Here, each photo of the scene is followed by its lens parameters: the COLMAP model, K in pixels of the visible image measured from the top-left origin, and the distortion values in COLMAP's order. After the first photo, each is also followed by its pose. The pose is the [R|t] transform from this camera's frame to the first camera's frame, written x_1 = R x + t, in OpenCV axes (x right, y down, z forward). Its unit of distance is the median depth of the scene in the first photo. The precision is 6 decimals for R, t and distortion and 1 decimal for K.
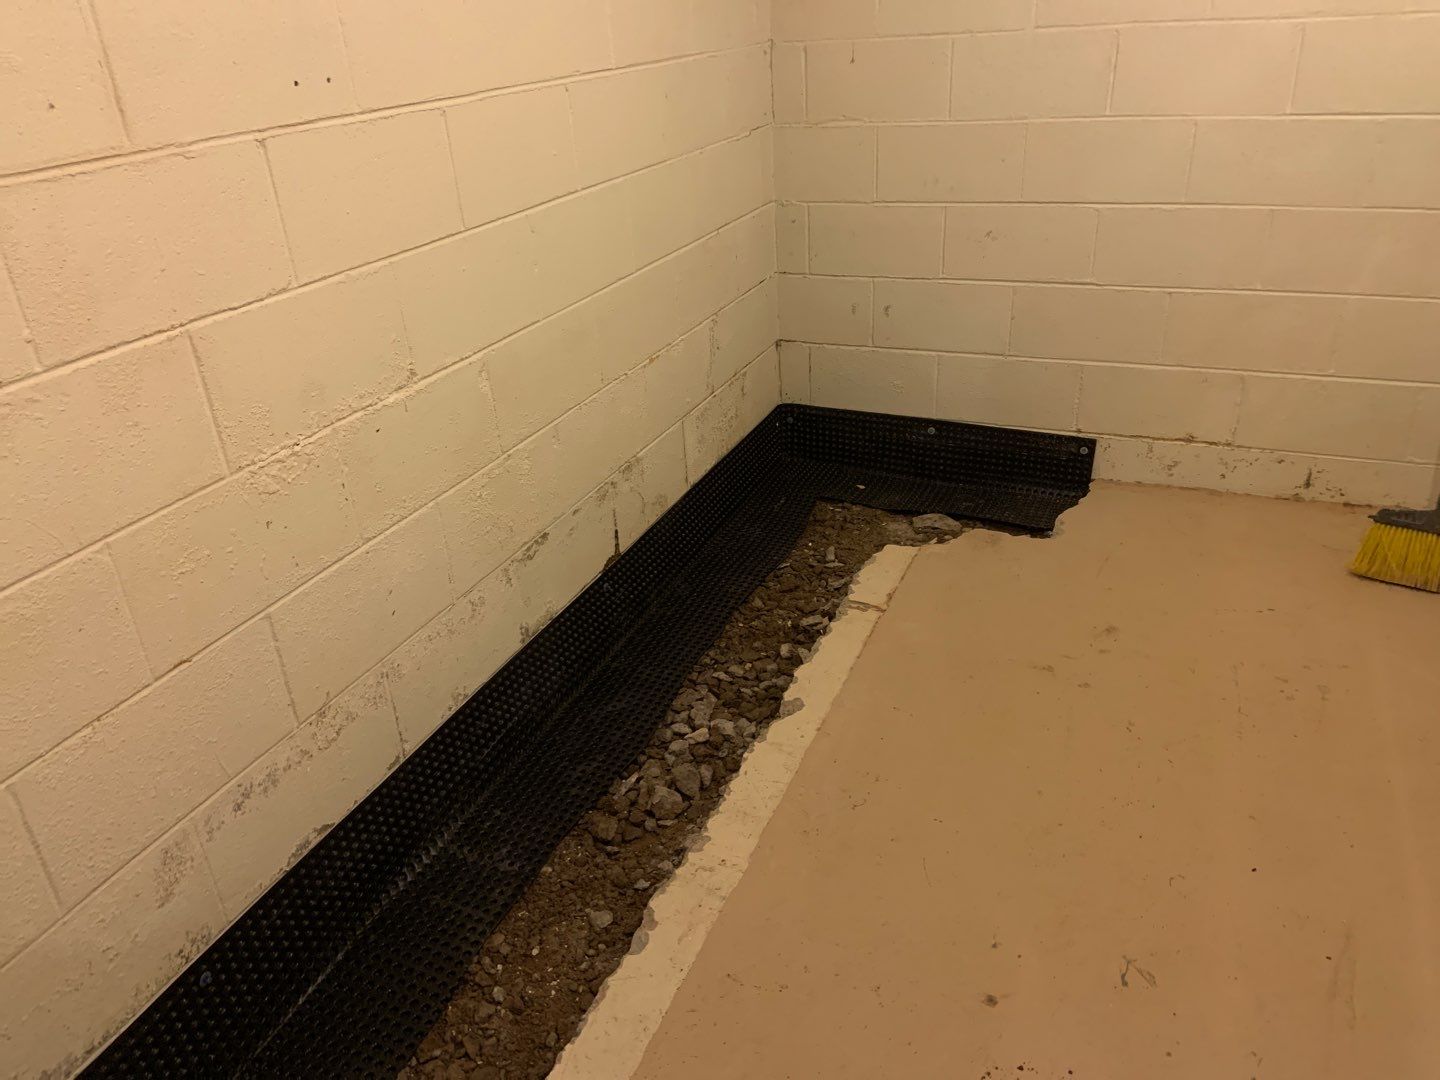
lens RADIAL K [[1066.3, 0, 720.0], [0, 1066.3, 540.0], [0, 0, 1]] dist [0.109138, -0.137282]
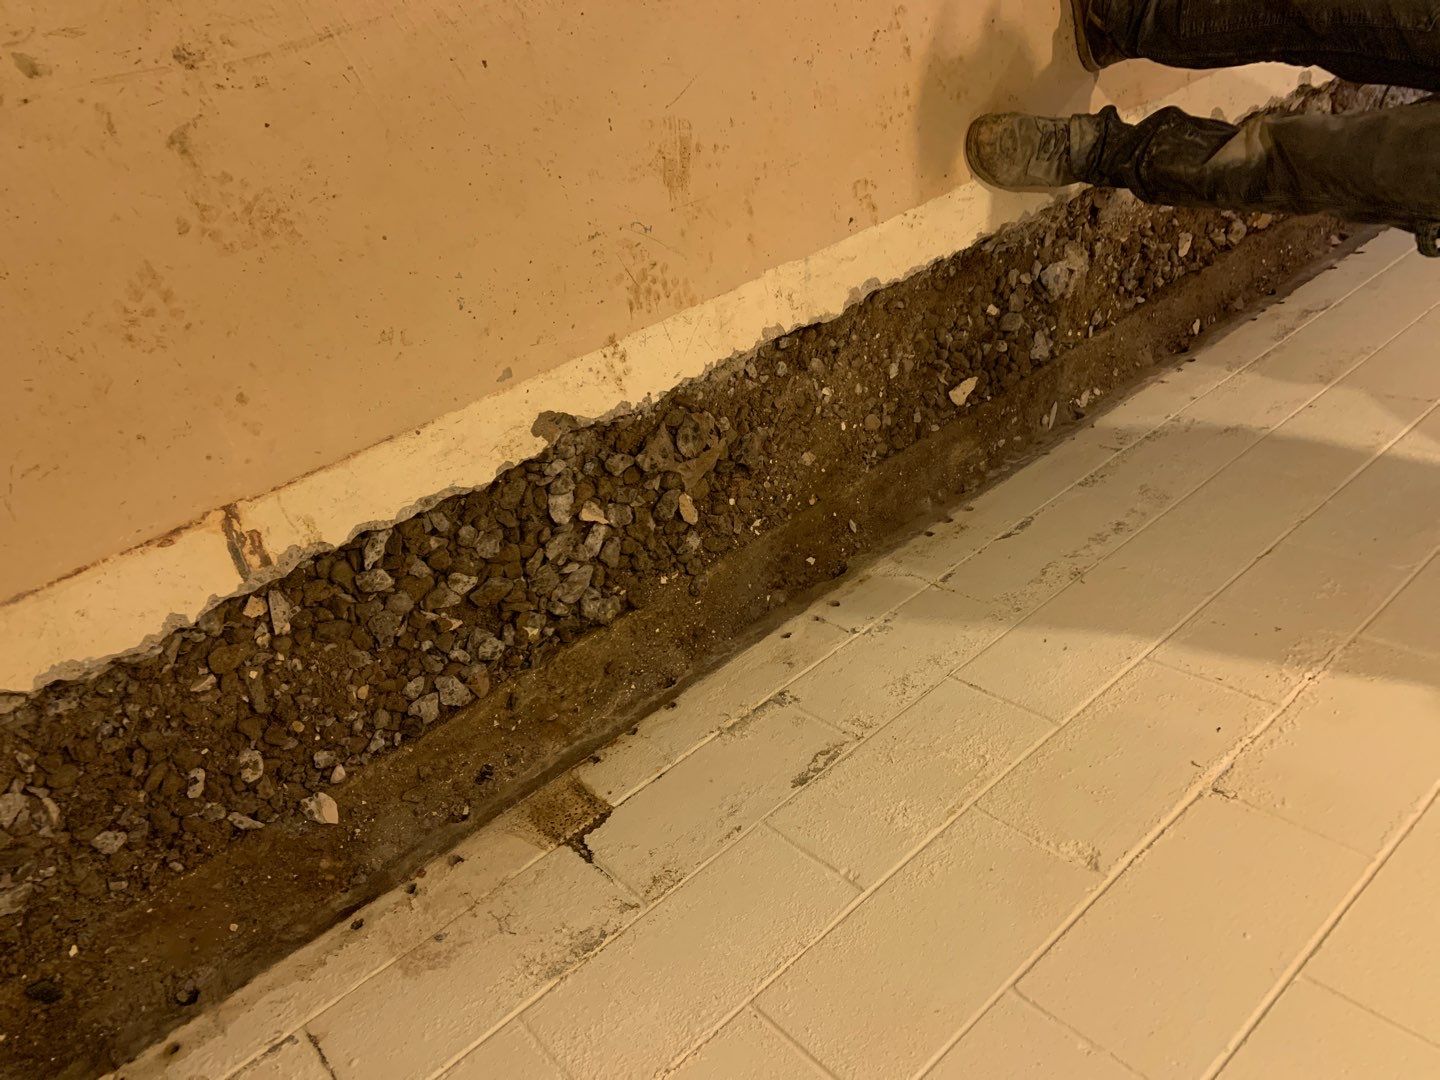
lens RADIAL K [[1086.4, 0, 720.0], [0, 1086.4, 540.0], [0, 0, 1]] dist [0.127194, -0.165662]
pose [[-0.477659, -0.625428, -0.616994, 0.357708], [-0.277484, -0.558941, 0.781401, -0.409745], [-0.833574, 0.544449, 0.093437, 0.793314]]
